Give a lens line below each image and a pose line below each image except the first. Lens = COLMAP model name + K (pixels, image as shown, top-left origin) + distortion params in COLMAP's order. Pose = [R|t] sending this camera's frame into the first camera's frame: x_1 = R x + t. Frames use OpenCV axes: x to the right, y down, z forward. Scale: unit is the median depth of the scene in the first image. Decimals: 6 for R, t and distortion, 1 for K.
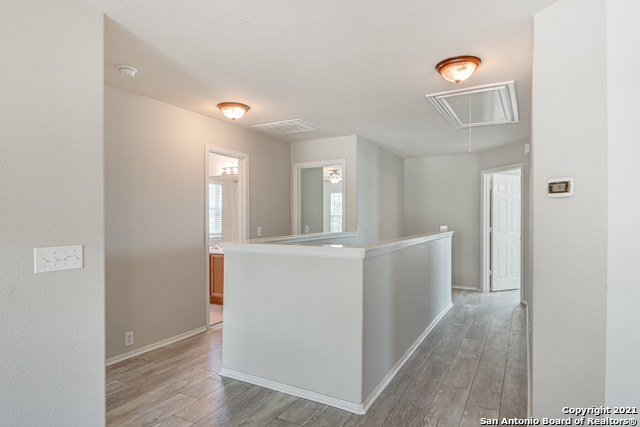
lens RADIAL K [[365.3, 0, 319.9], [0, 365.3, 214.8], [0, 0, 1]] dist [0.004496, -0.000135]
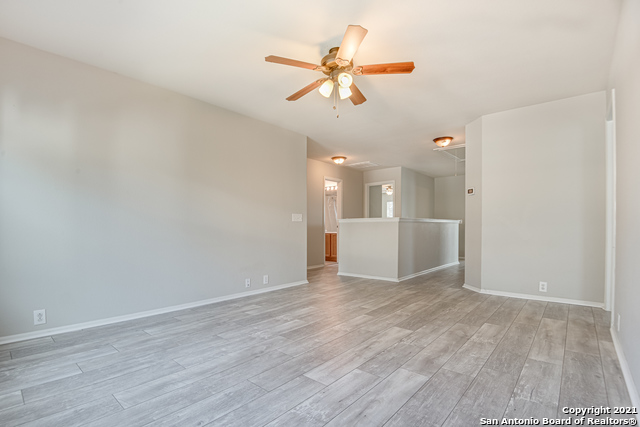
lens RADIAL K [[309.7, 0, 318.4], [0, 309.7, 226.6], [0, 0, 1]] dist [-0.005240, -0.000434]
pose [[0.981668, -0.000998, -0.190595, -0.009661], [0.002320, 0.999975, 0.006716, 0.071050], [0.190583, -0.007035, 0.981646, -0.630779]]
